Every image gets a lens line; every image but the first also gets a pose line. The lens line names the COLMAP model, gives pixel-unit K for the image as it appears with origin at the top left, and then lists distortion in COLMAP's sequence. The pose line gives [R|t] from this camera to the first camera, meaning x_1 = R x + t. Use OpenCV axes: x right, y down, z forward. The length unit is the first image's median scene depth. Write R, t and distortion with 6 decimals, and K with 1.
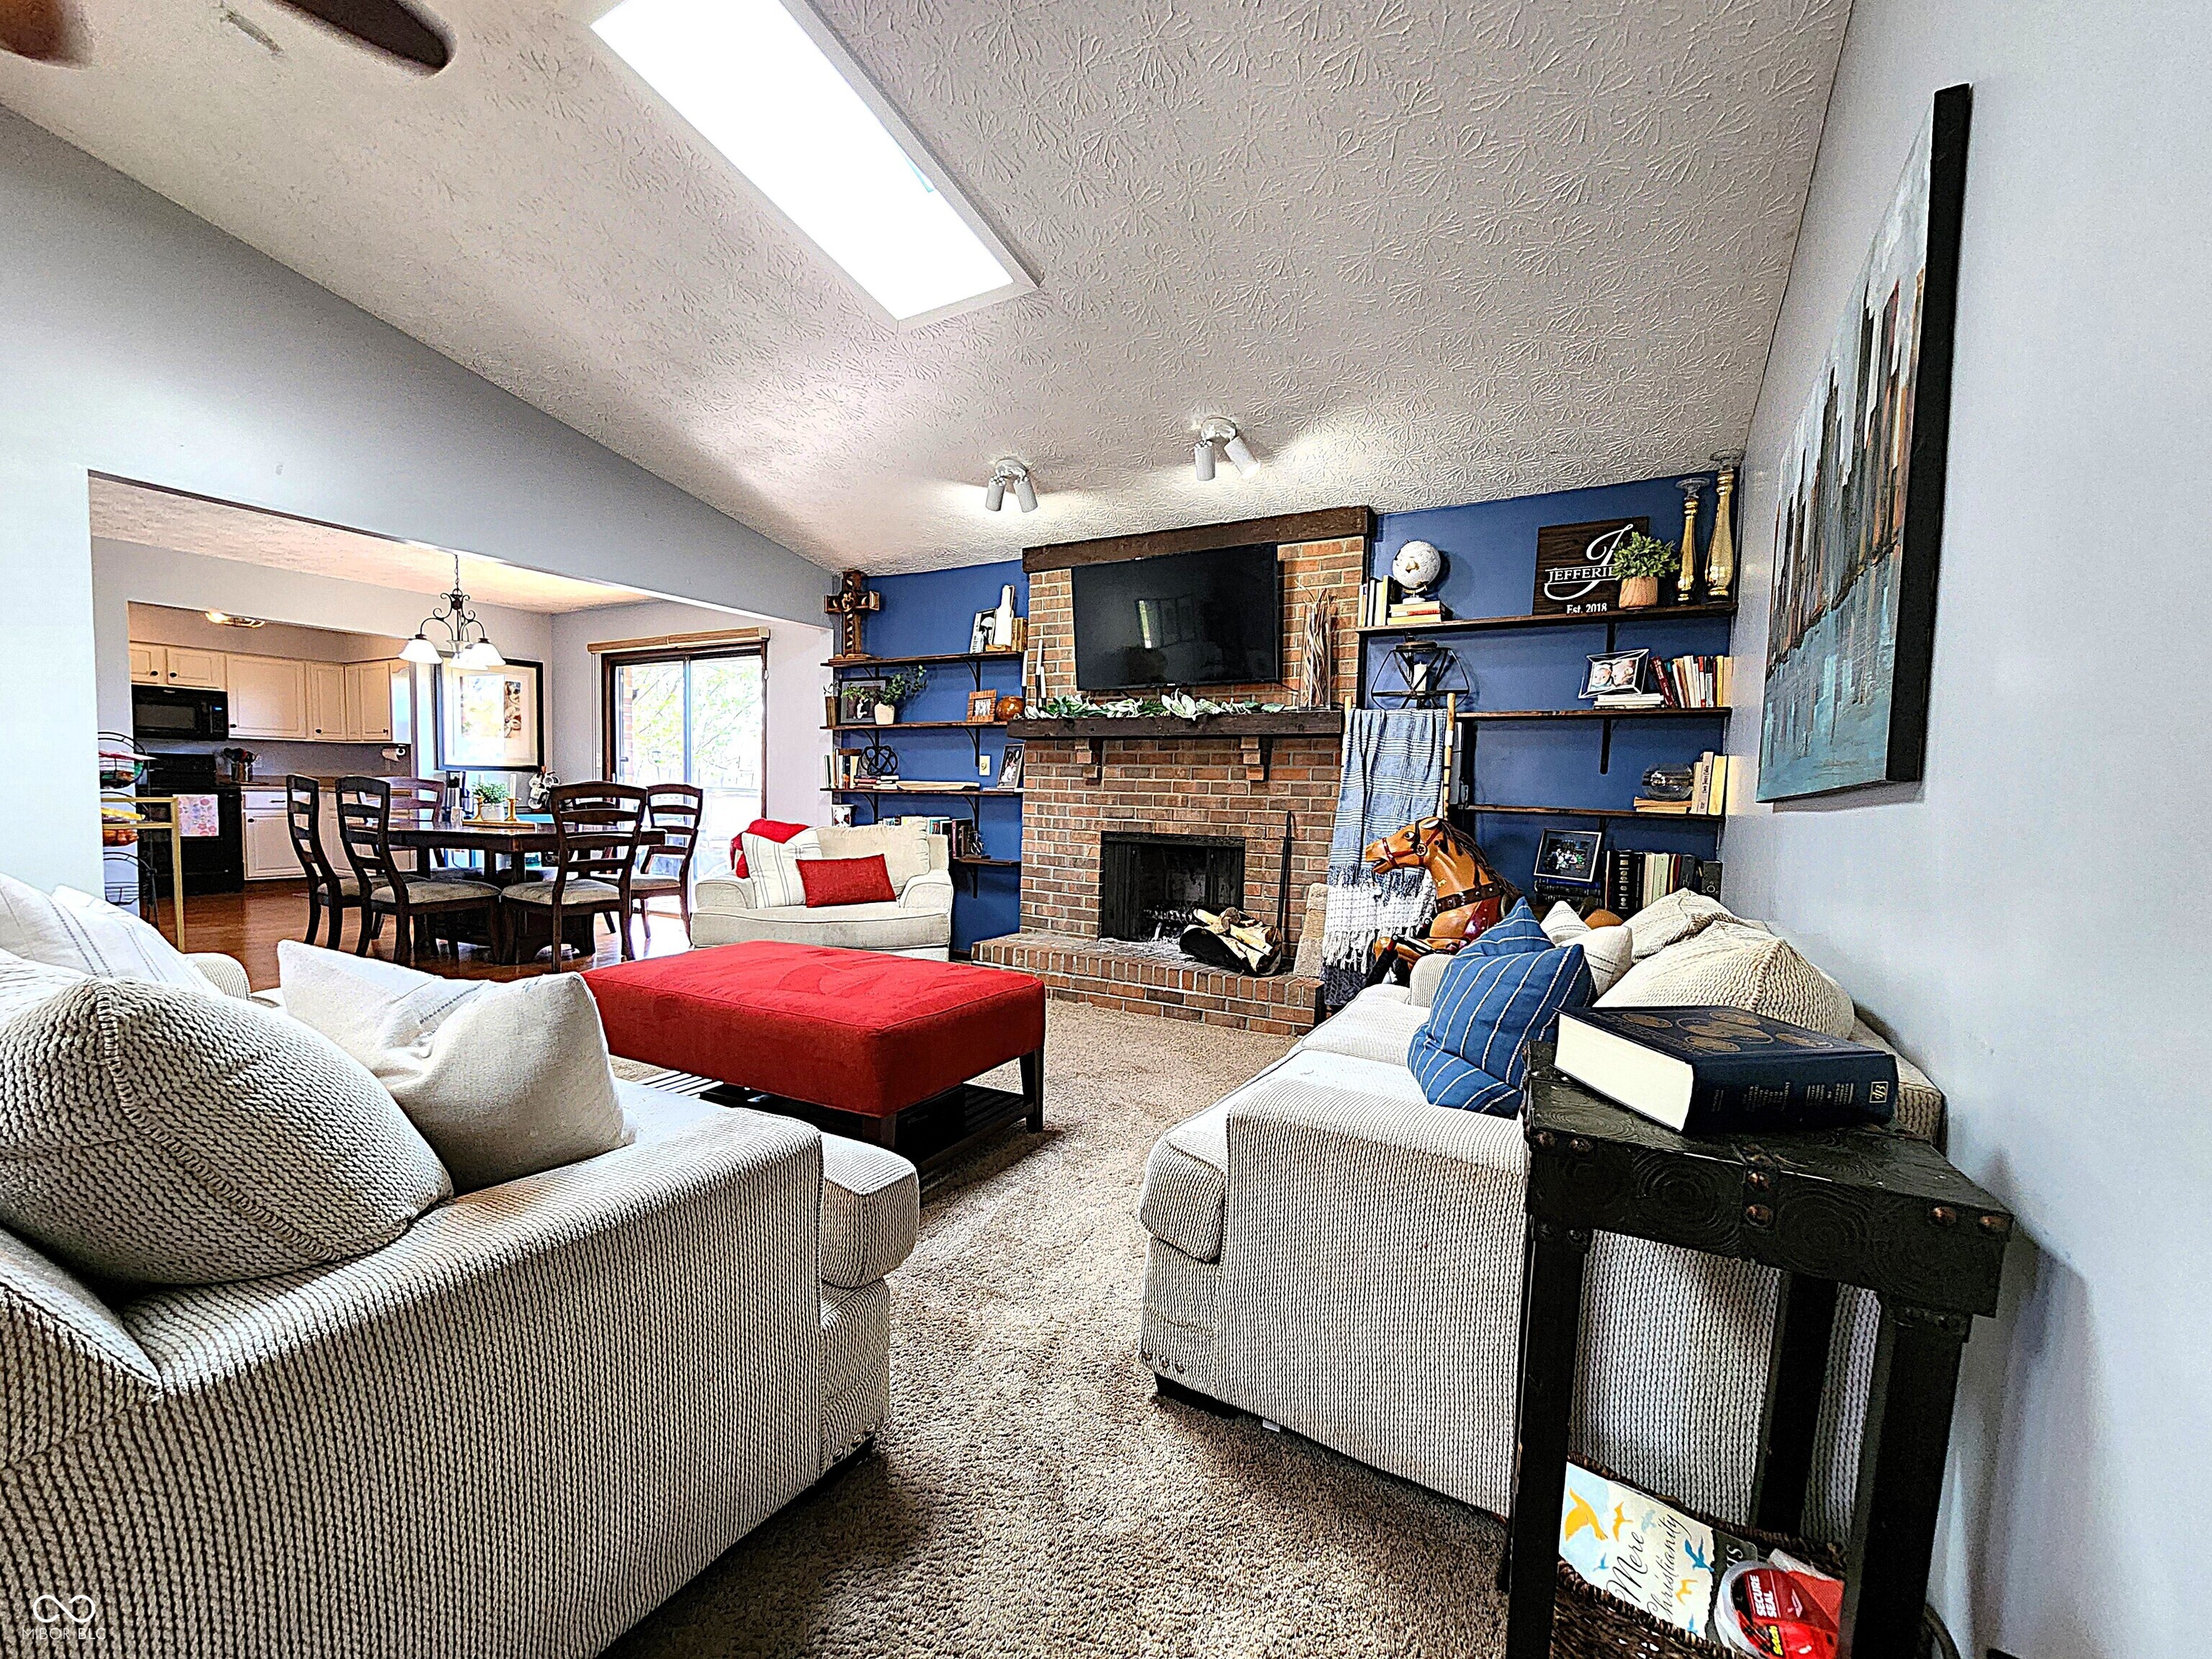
lens RADIAL K [[922.7, 0, 1093.3], [0, 922.7, 849.6], [0, 0, 1]] dist [0.001315, 0.000070]
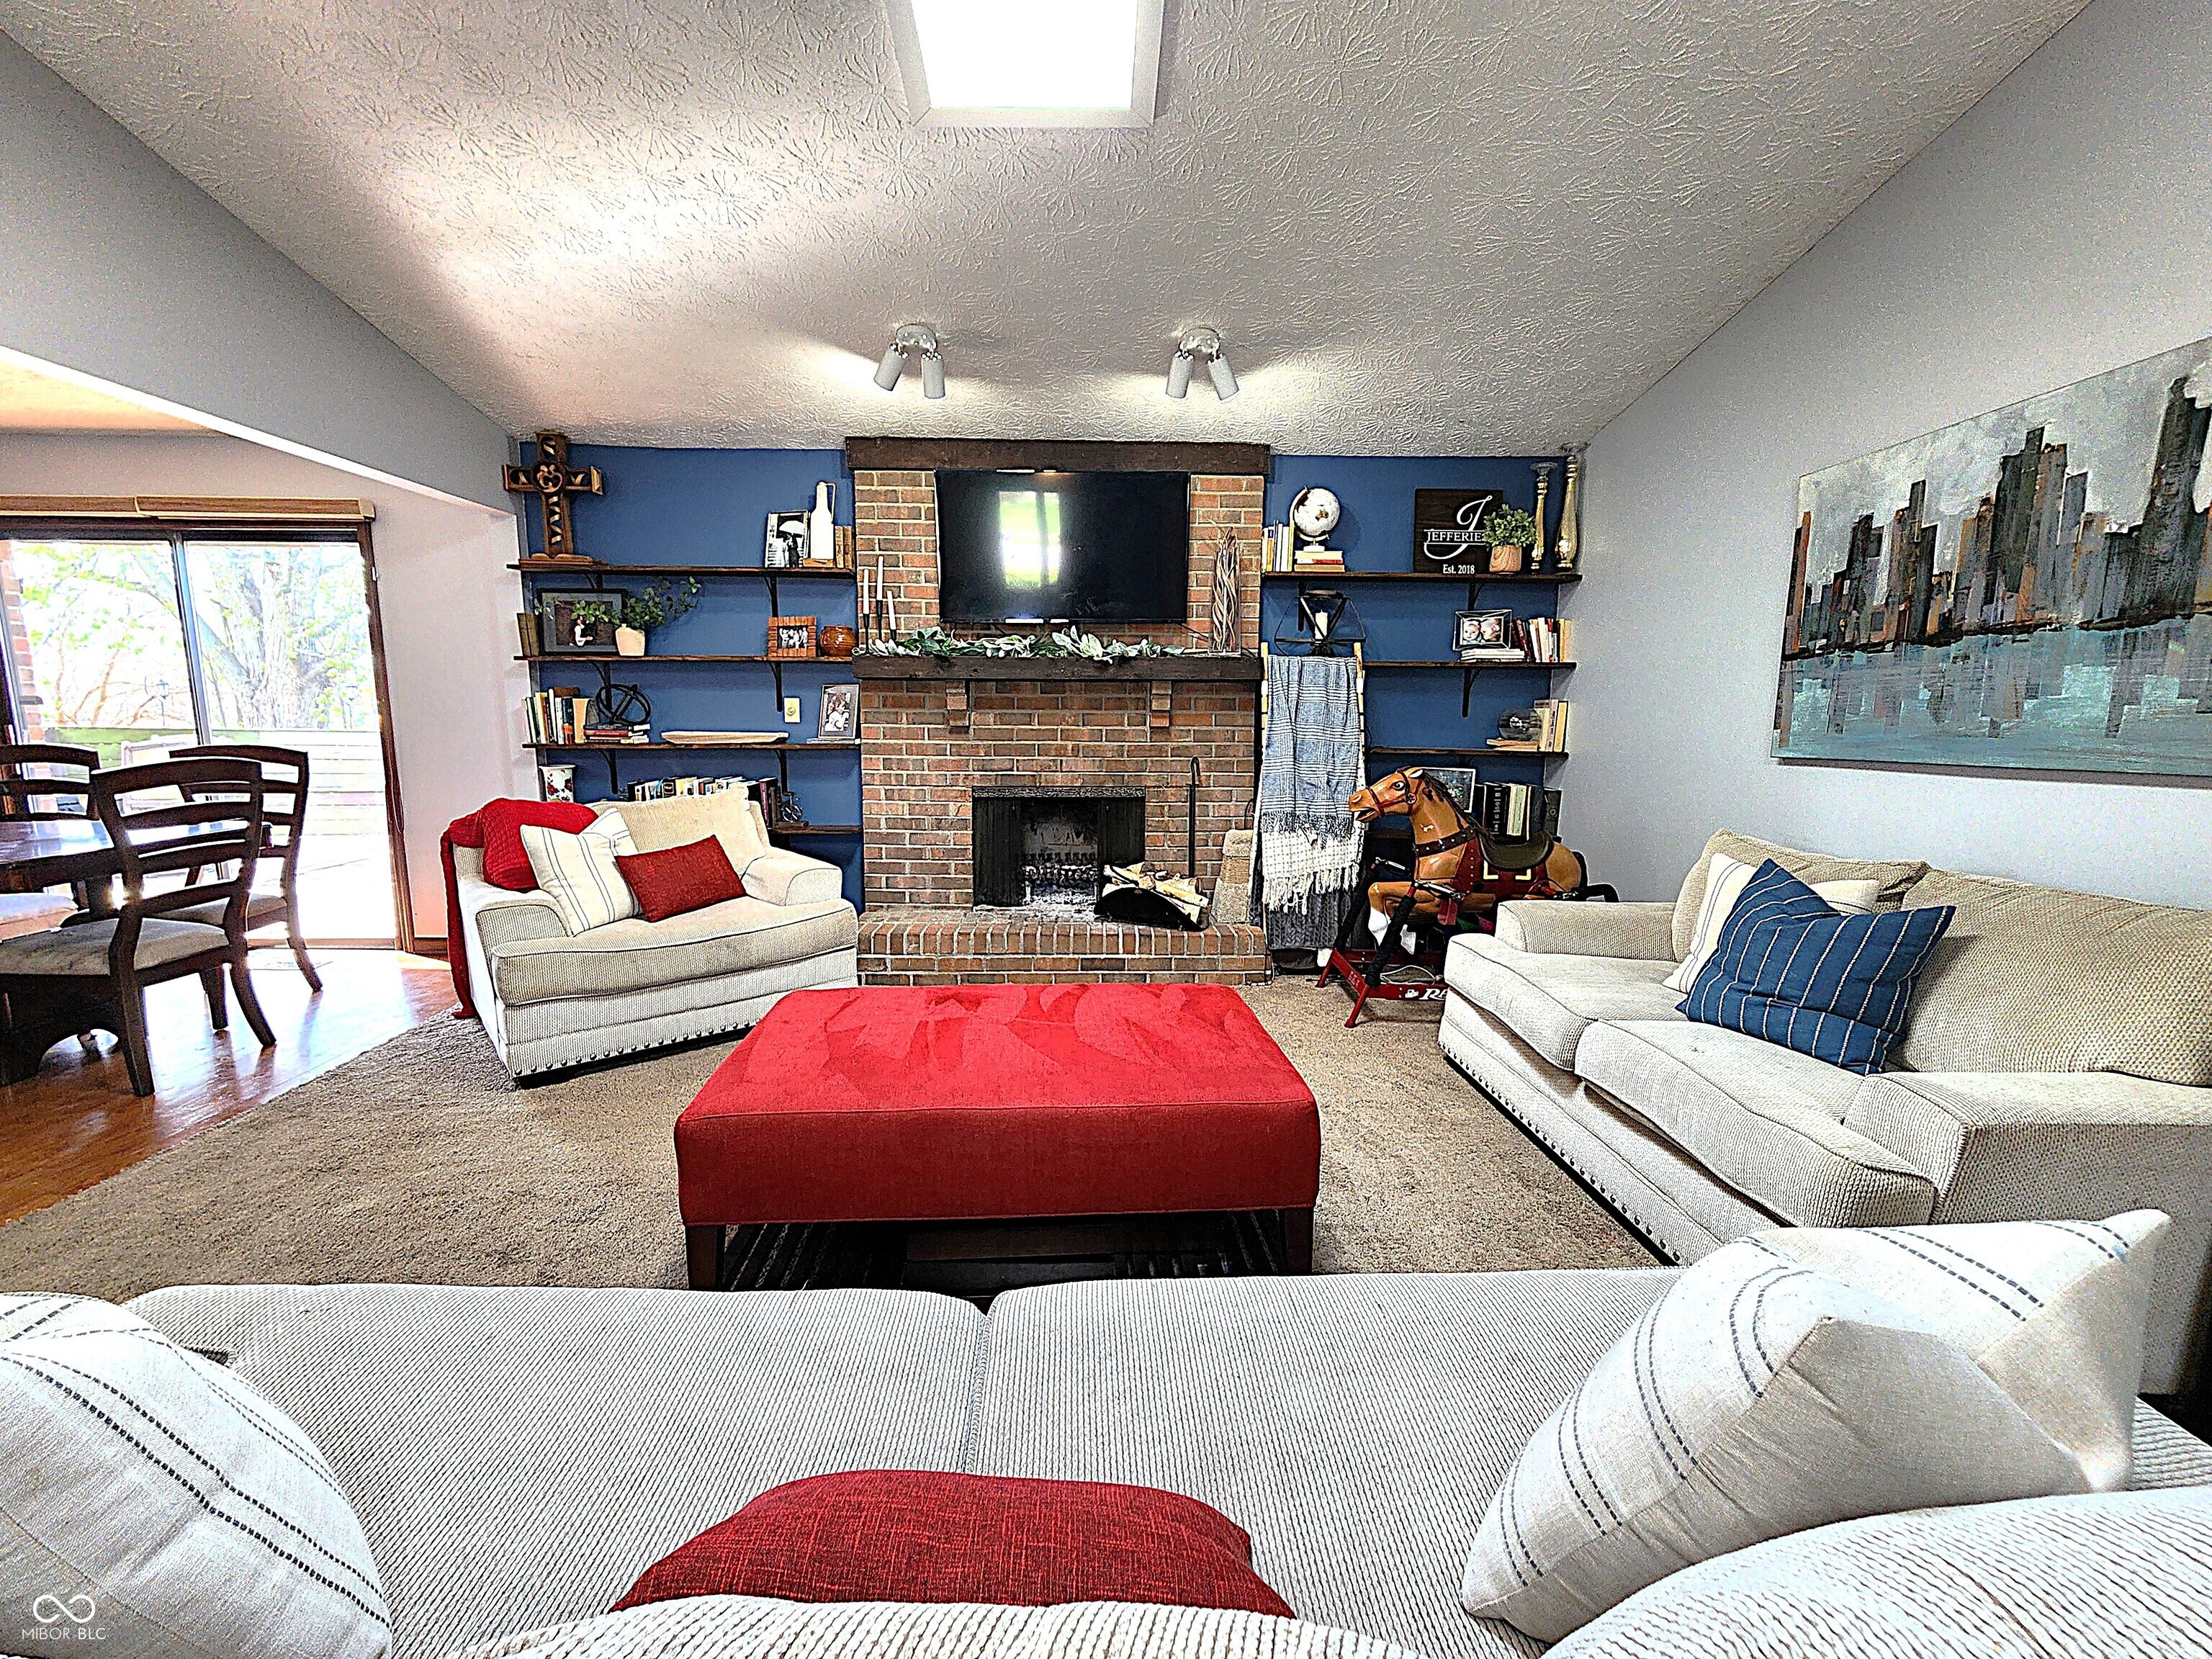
lens RADIAL K [[922.7, 0, 1093.3], [0, 922.7, 849.6], [0, 0, 1]] dist [0.001315, 0.000070]
pose [[0.855482, -0.097742, 0.508524, -0.357222], [0.047422, 0.992686, 0.111025, -0.054448], [-0.515657, -0.070865, 0.853860, 0.196846]]
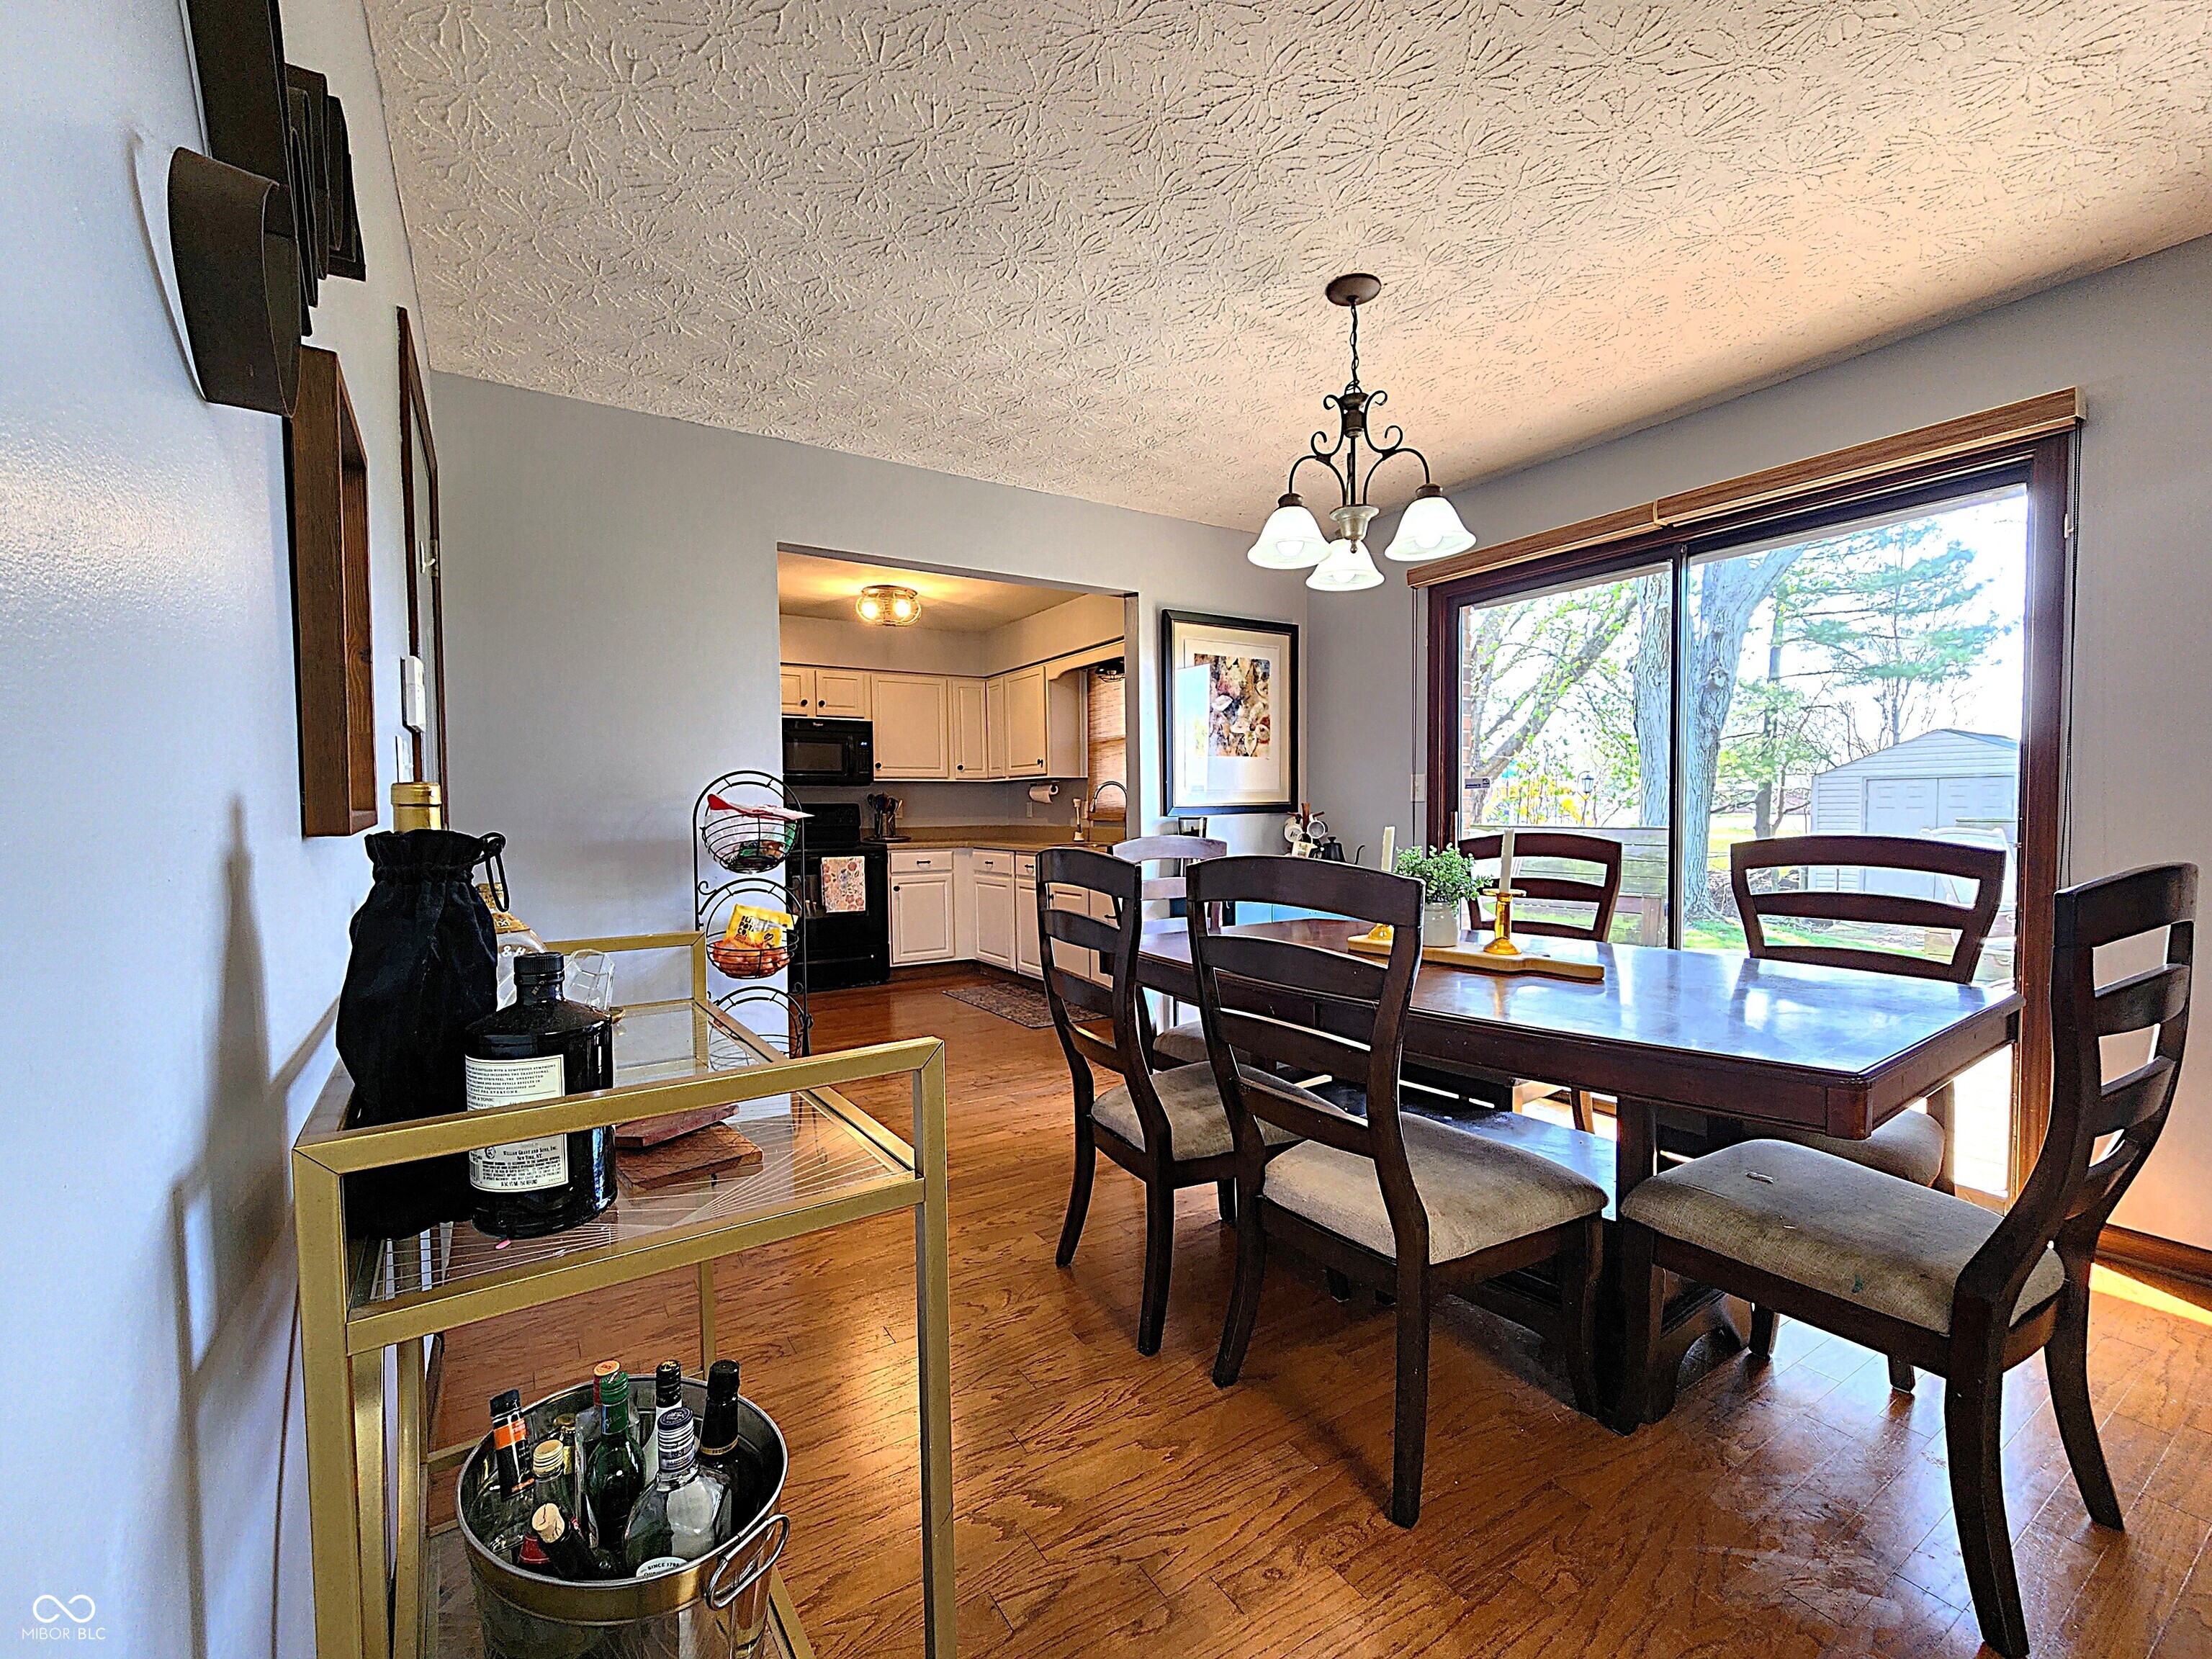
lens RADIAL K [[922.7, 0, 1093.3], [0, 922.7, 849.6], [0, 0, 1]] dist [0.001315, 0.000070]
pose [[0.886582, -0.013580, -0.462372, -0.697110], [0.001828, 0.999664, -0.025855, -0.072391], [0.462568, 0.022077, 0.886309, 0.671976]]
